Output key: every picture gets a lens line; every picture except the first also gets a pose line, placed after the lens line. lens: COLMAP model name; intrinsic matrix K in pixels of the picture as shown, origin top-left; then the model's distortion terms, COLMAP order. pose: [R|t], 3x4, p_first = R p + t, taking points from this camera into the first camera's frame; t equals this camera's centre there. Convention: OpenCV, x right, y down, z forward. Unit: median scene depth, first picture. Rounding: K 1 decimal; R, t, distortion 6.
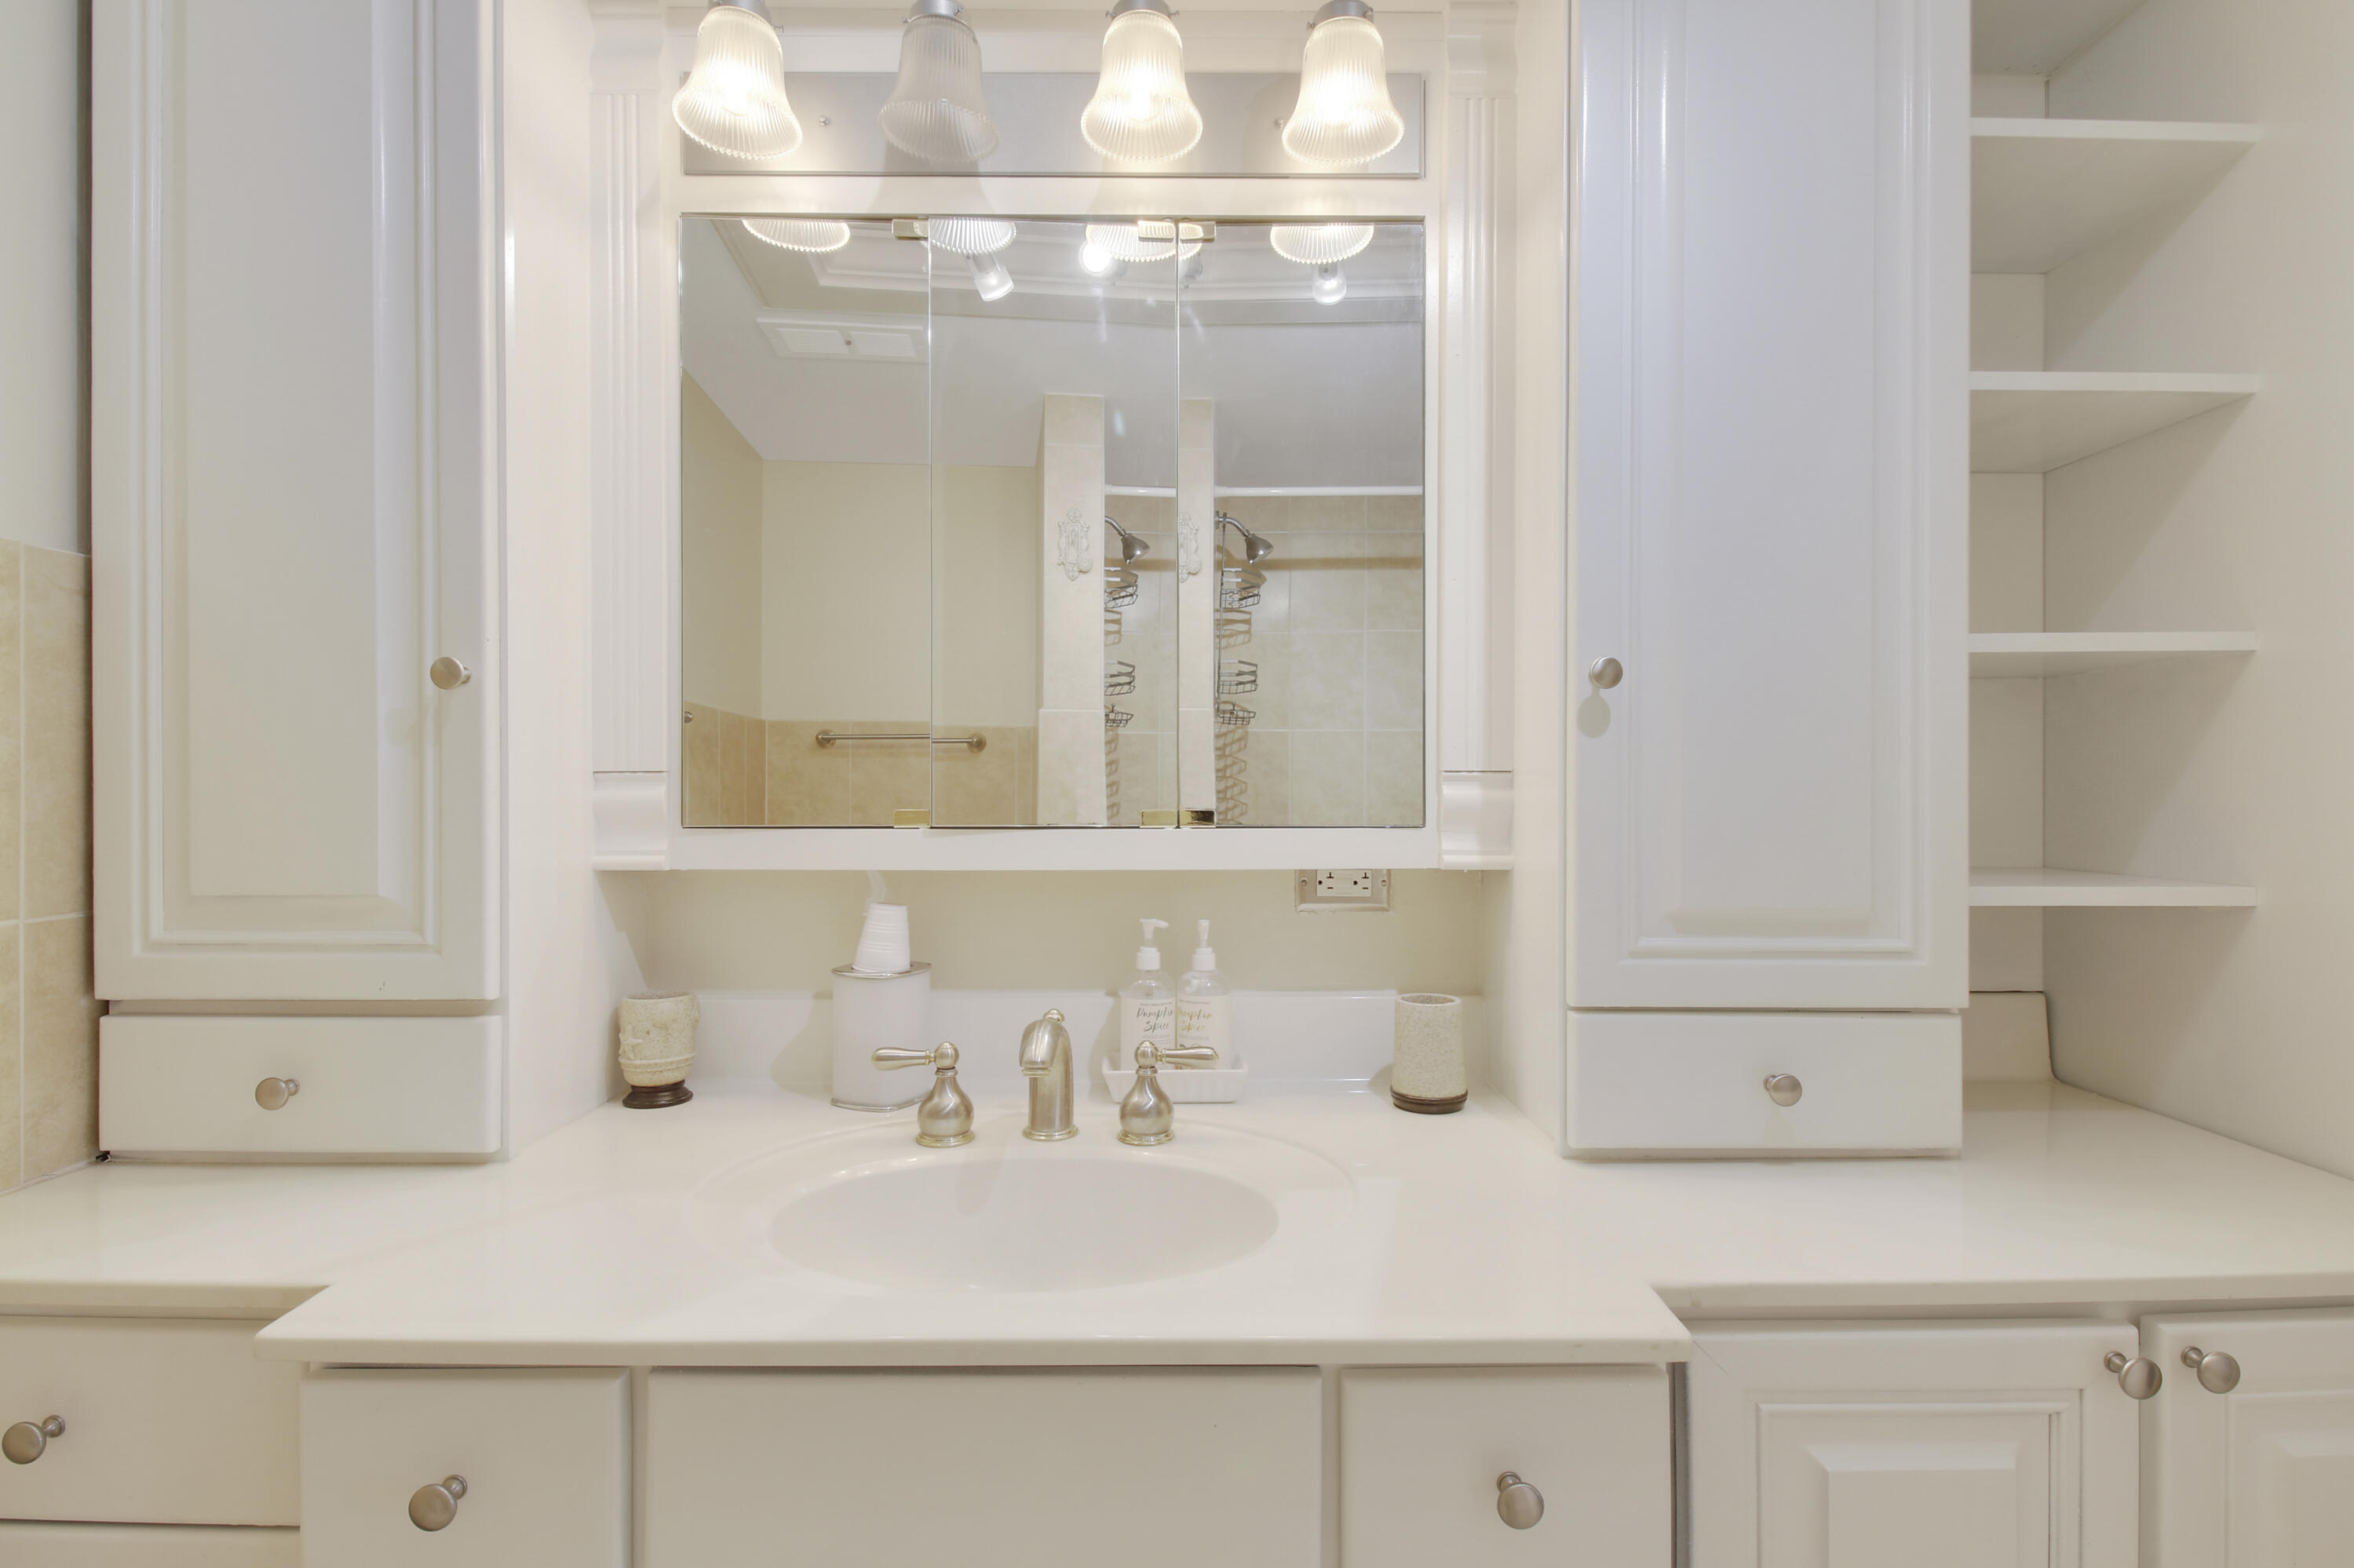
lens RADIAL K [[1167.9, 0, 1128.1], [0, 1167.9, 779.6], [0, 0, 1]] dist [0.003784, -0.013350]
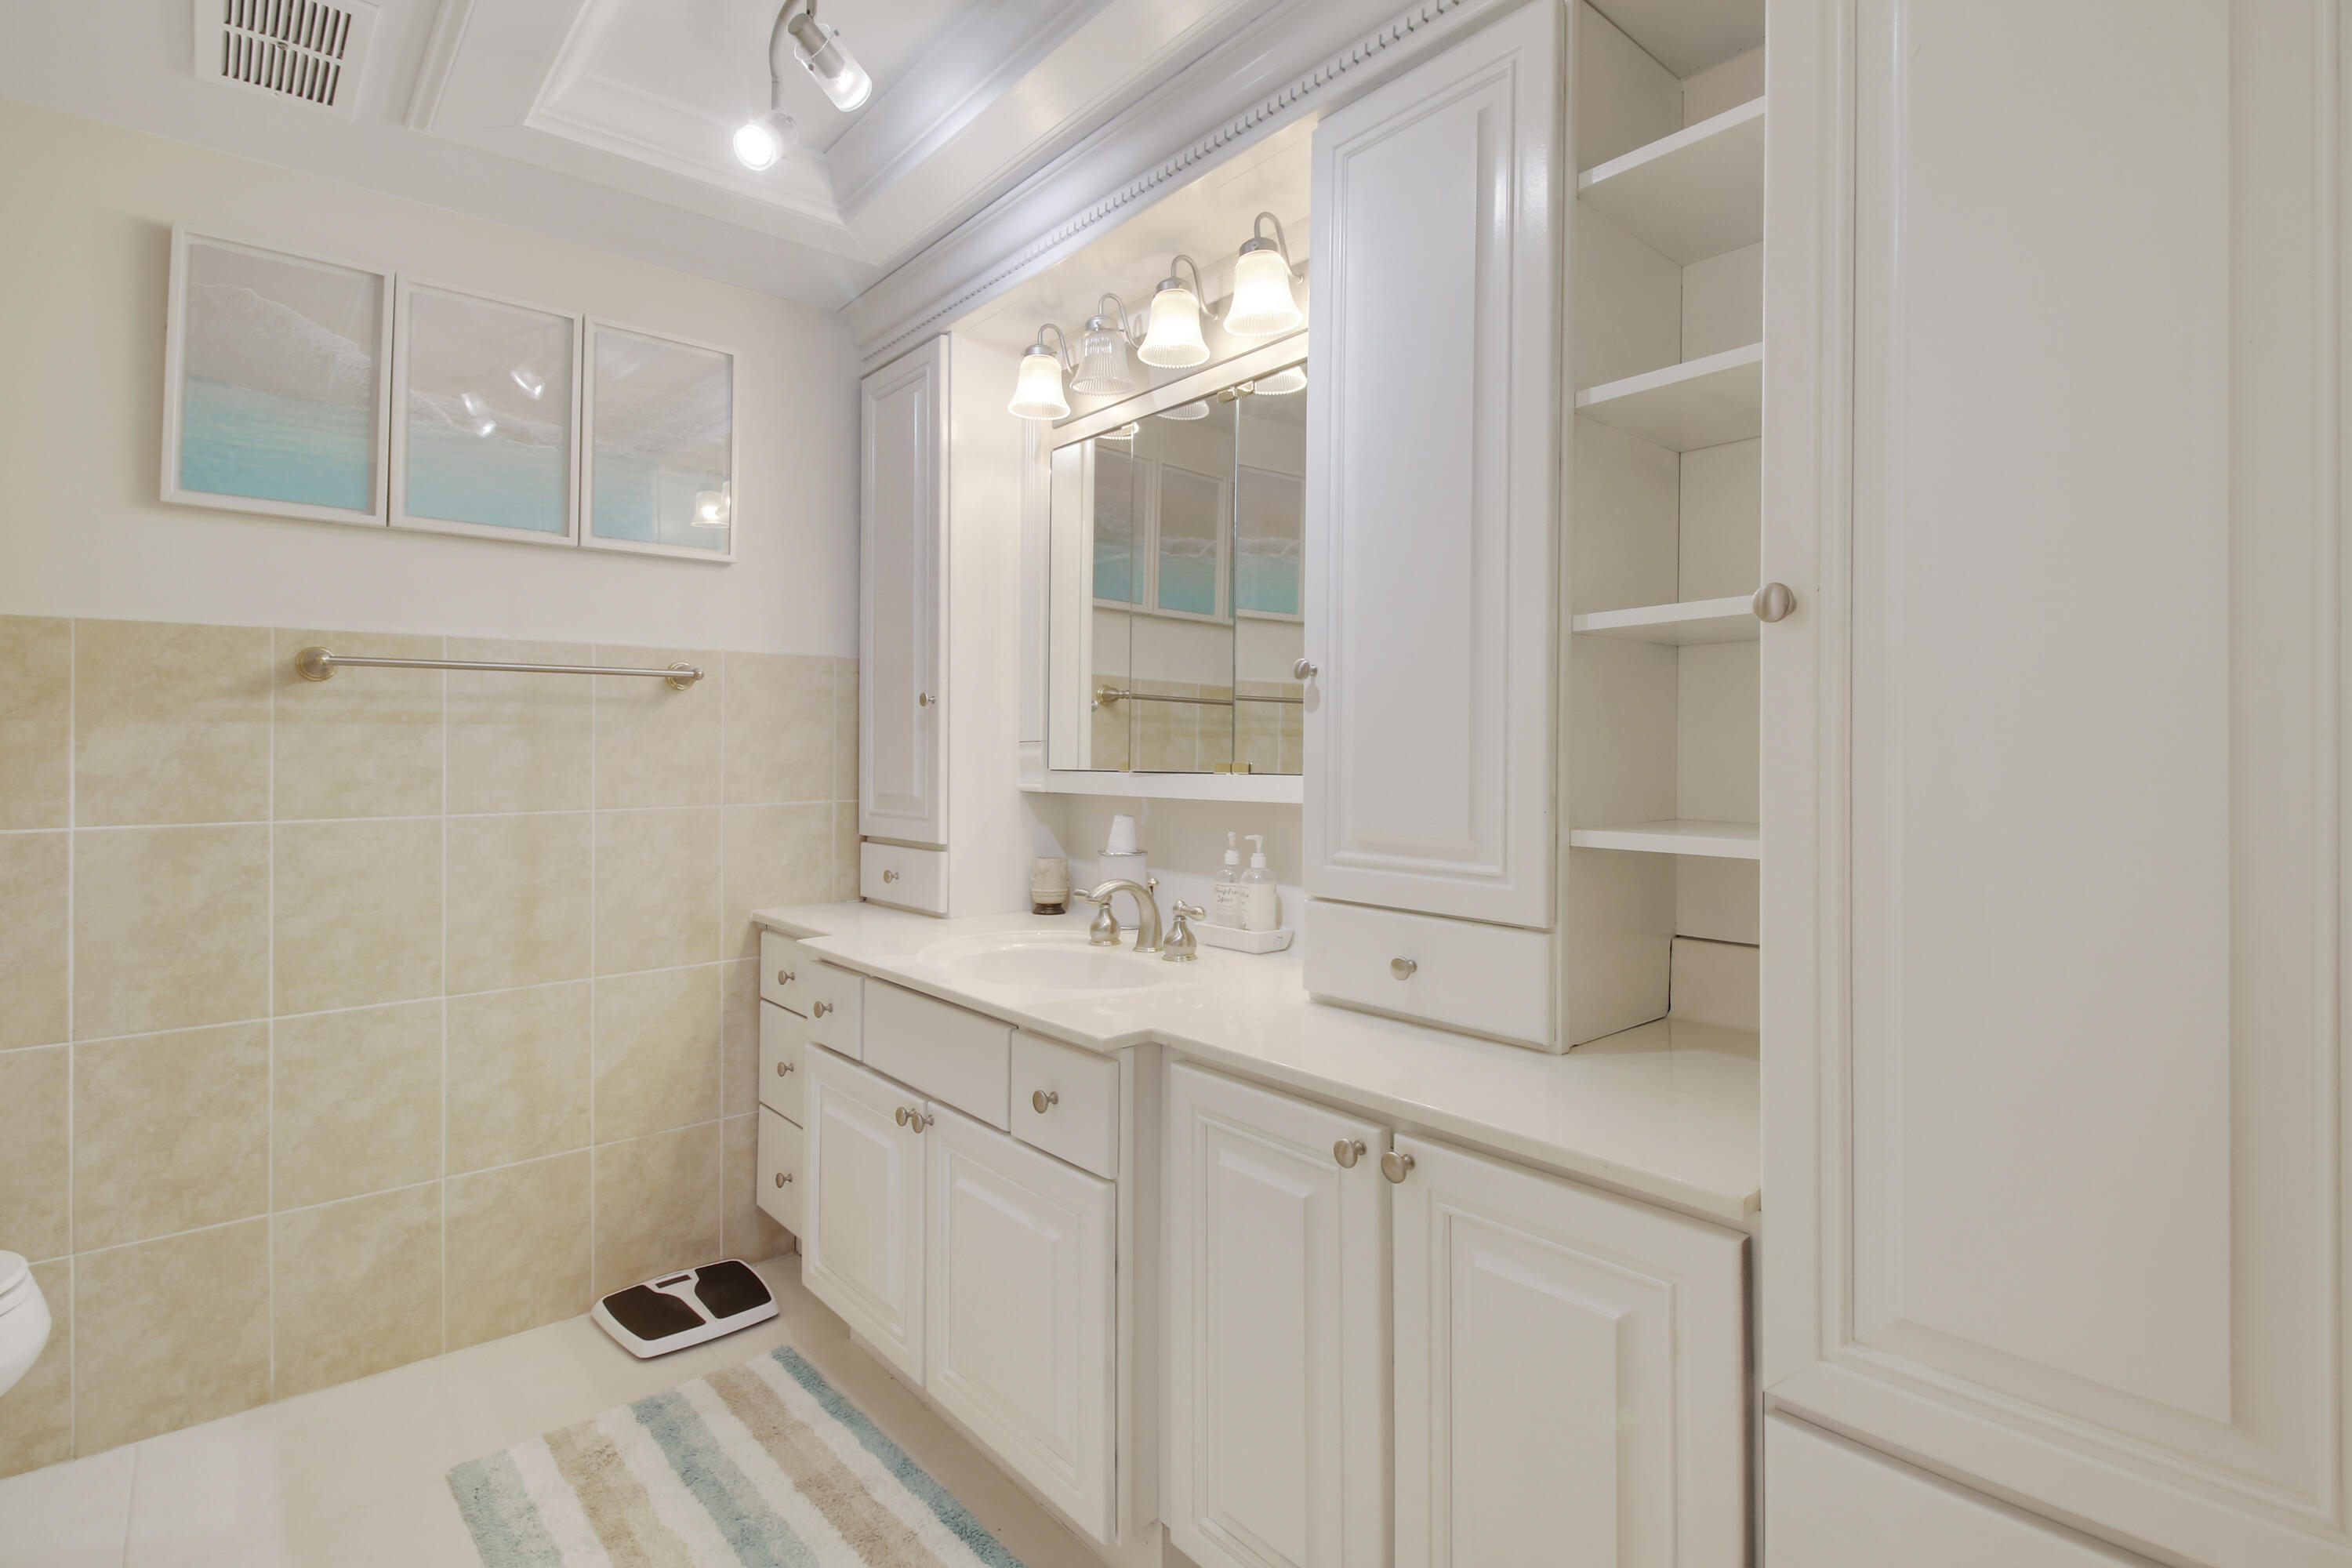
lens RADIAL K [[1095.0, 0, 1128.4], [0, 1095.0, 757.9], [0, 0, 1]] dist [0.001866, -0.012333]
pose [[0.639466, 0.003621, -0.768811, 1.280225], [0.005128, 0.999947, 0.008975, 0.006124], [0.768802, -0.009681, 0.639413, -0.061904]]
